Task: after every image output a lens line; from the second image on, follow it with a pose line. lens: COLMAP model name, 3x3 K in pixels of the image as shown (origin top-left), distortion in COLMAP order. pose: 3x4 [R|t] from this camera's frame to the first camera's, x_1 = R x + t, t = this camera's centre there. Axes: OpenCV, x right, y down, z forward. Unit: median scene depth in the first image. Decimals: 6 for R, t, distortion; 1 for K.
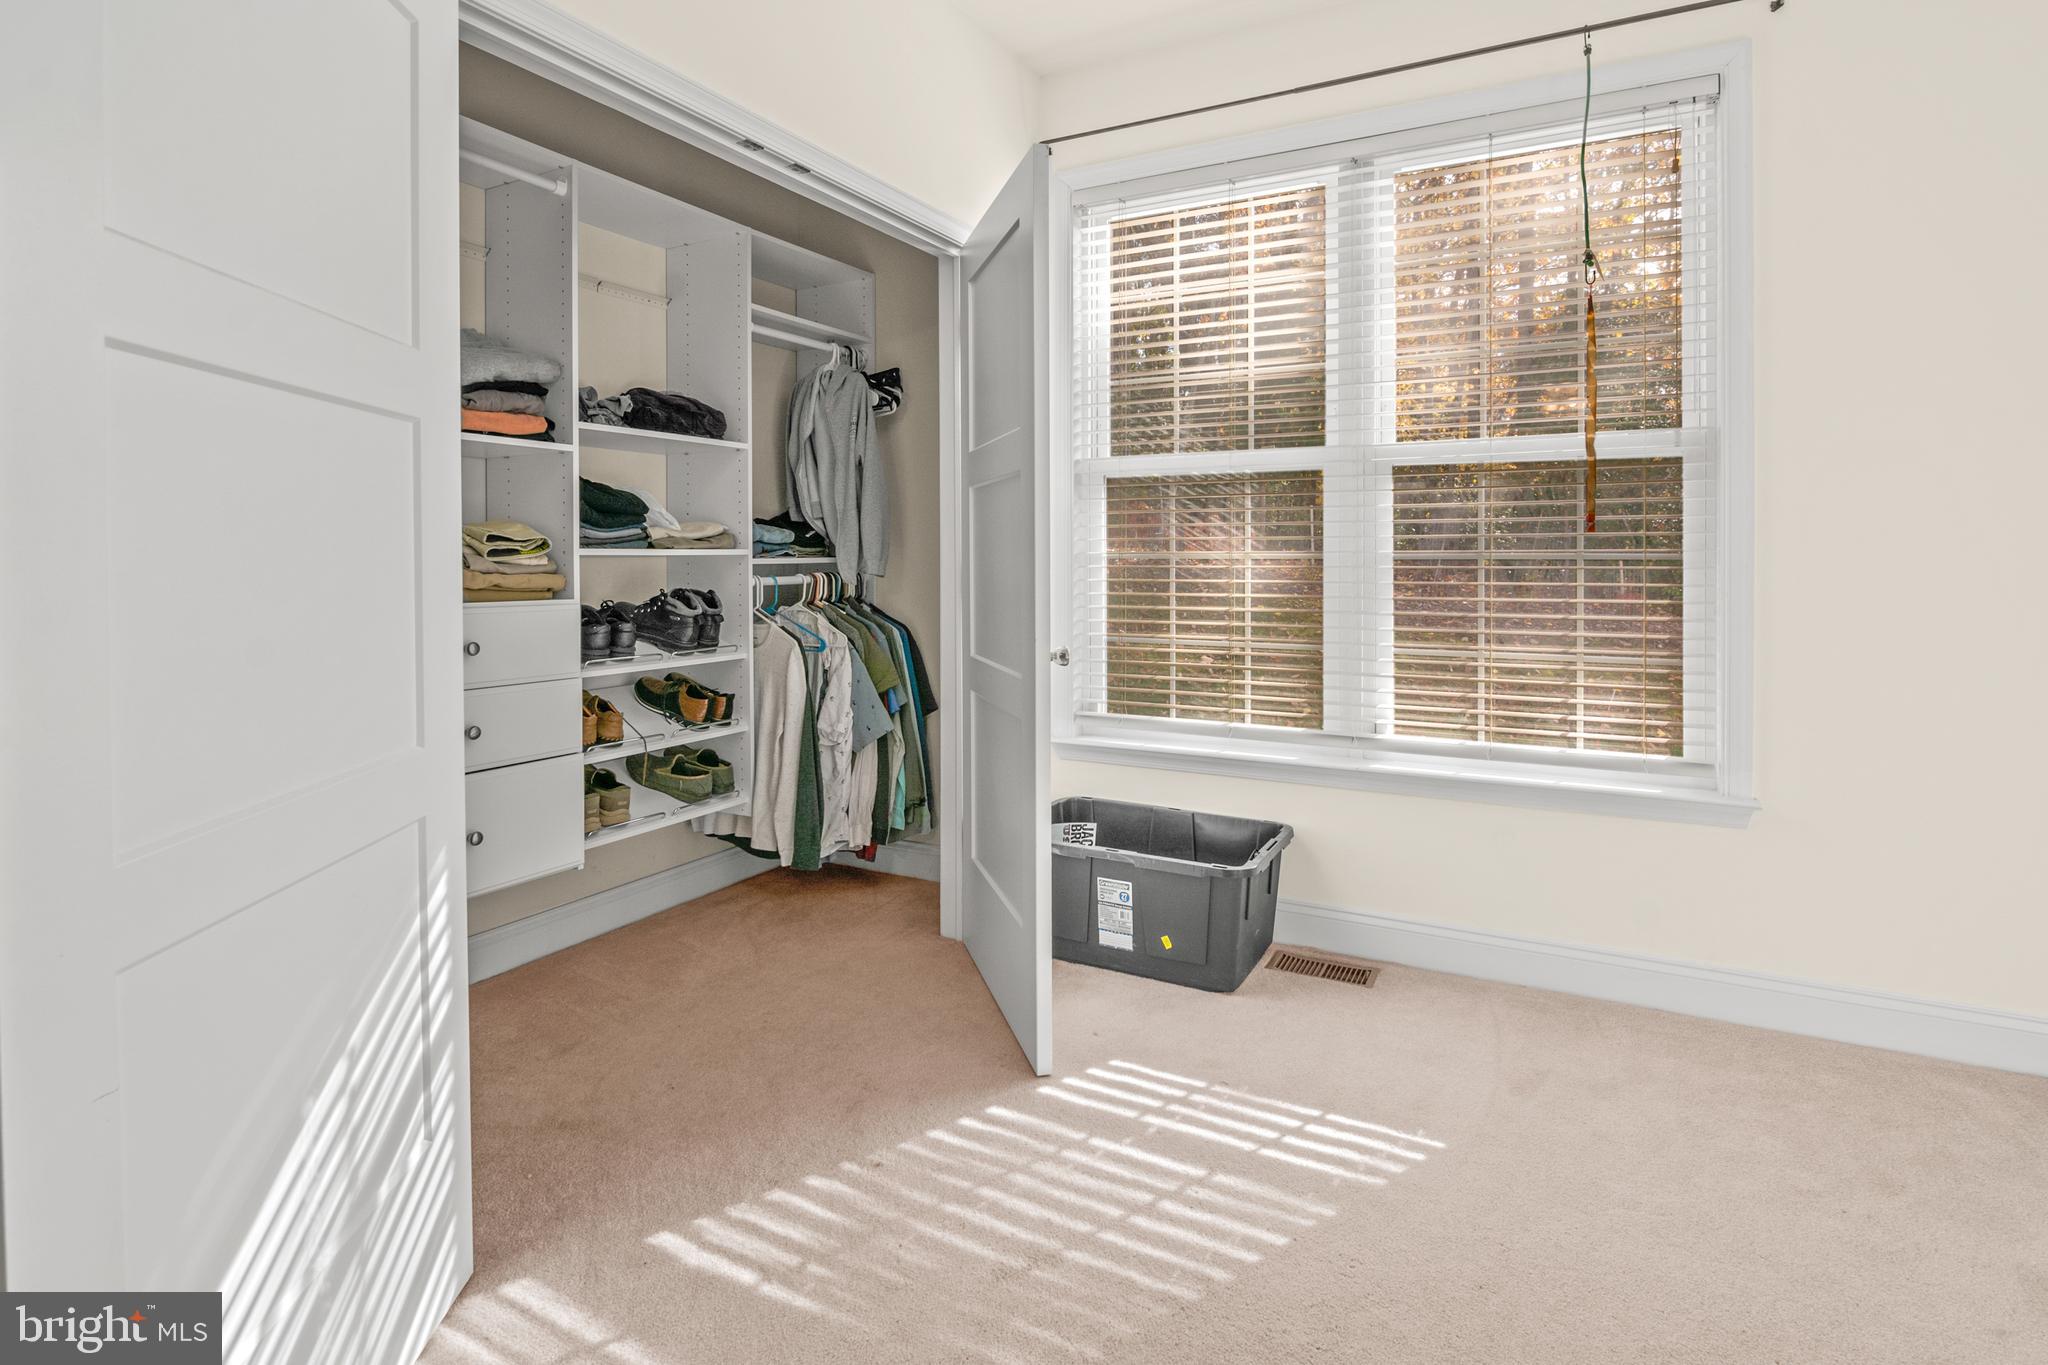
lens RADIAL K [[1032.3, 0, 1024.3], [0, 1032.3, 567.3], [0, 0, 1]] dist [-0.002717, -0.000857]
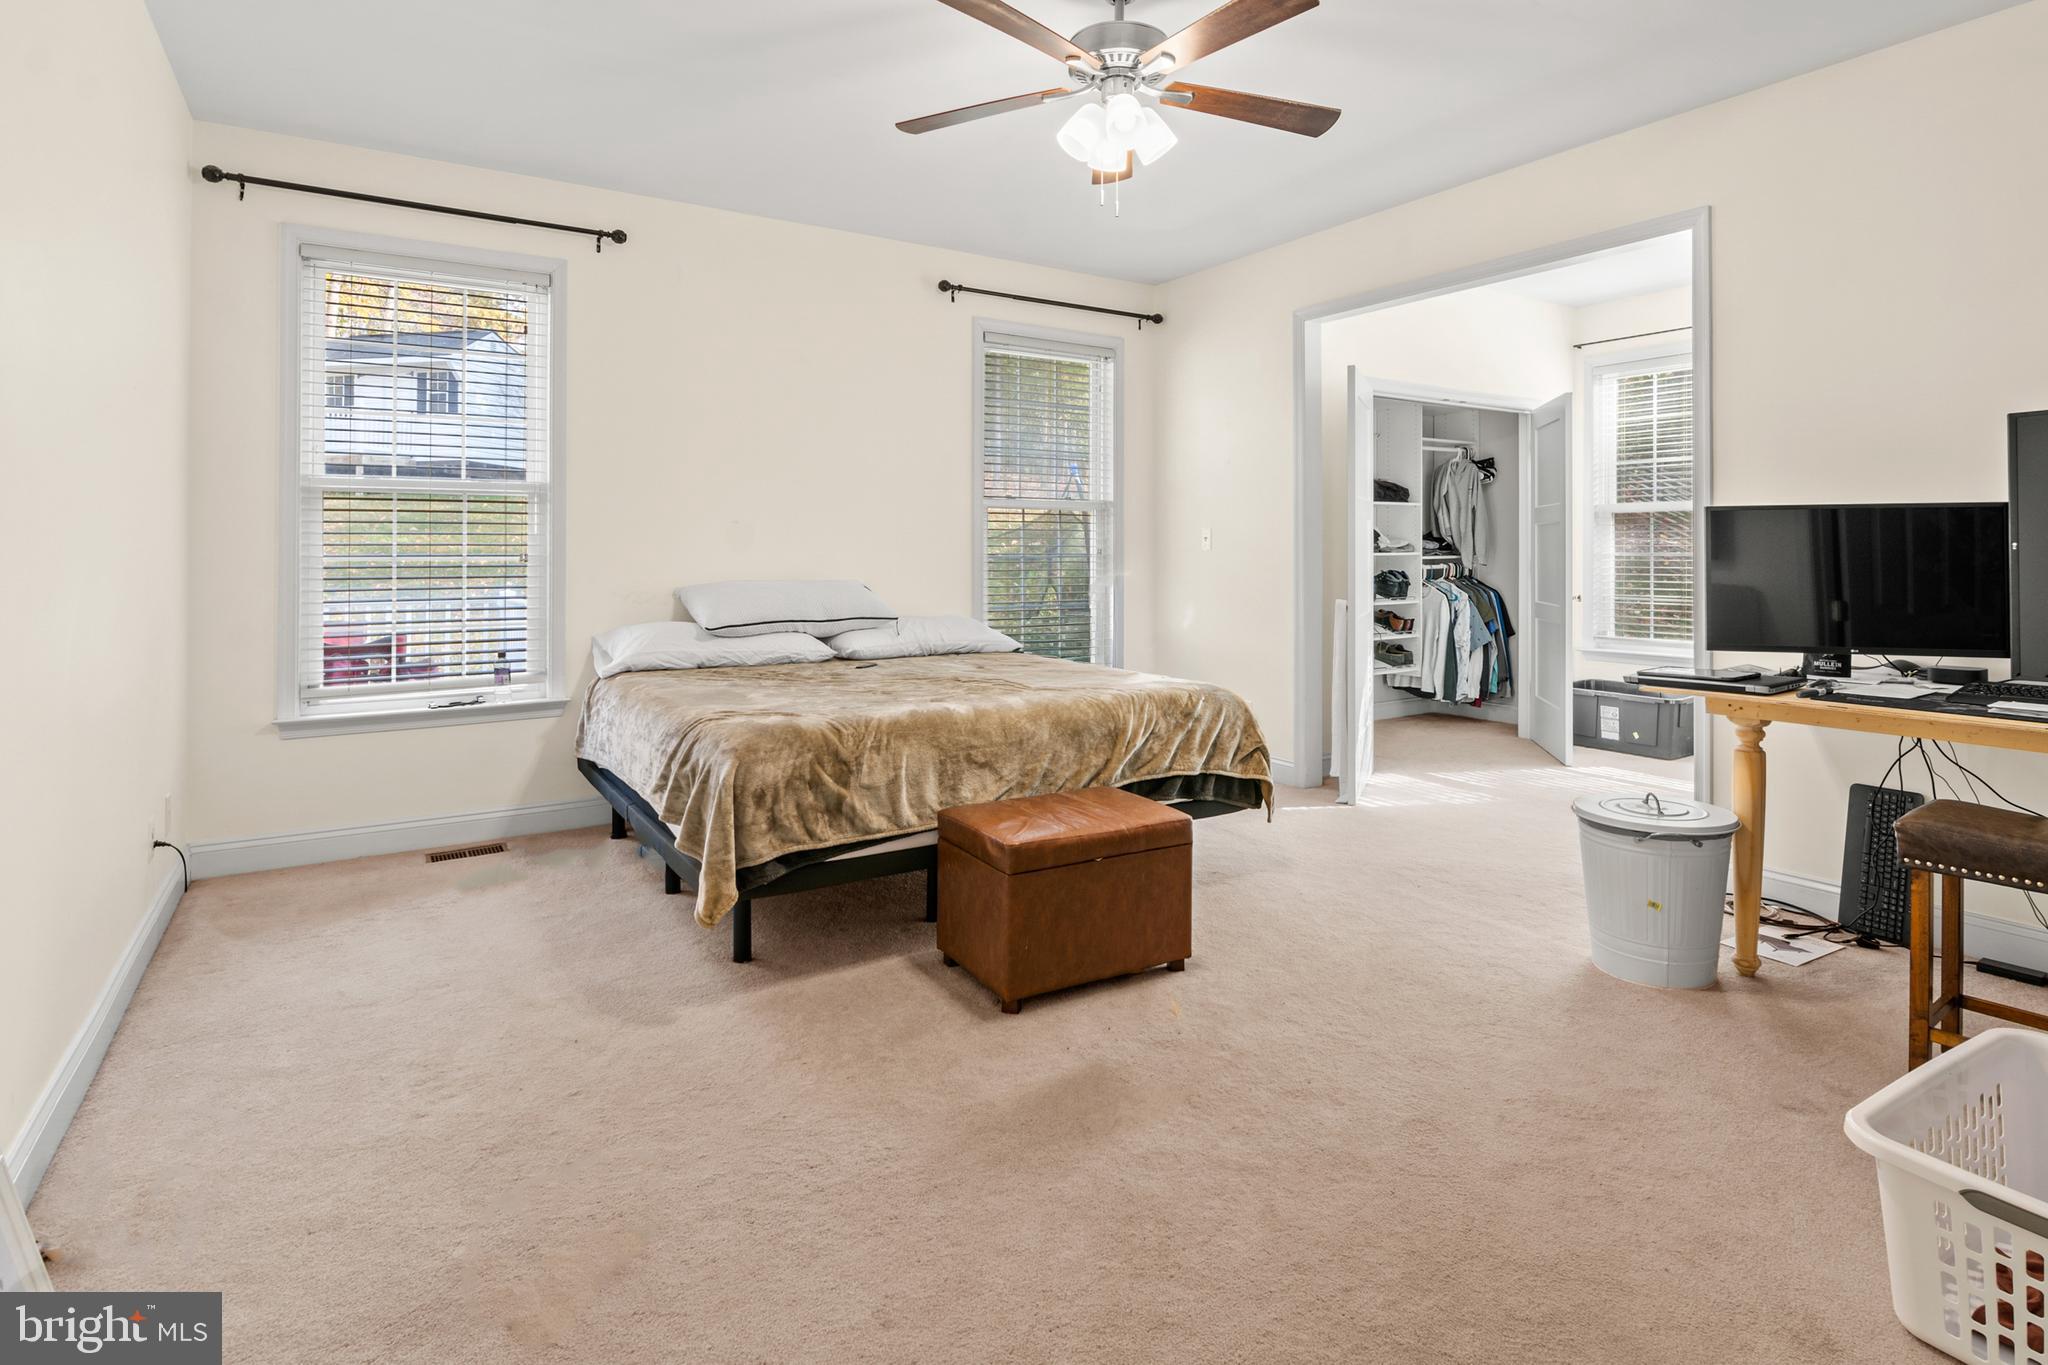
lens RADIAL K [[1032.3, 0, 1024.3], [0, 1032.3, 567.3], [0, 0, 1]] dist [-0.002717, -0.000857]
pose [[0.874546, 0.004421, -0.484923, 0.051449], [0.000194, 0.999955, 0.009467, -0.006077], [0.484943, -0.008373, 0.874506, -1.218333]]
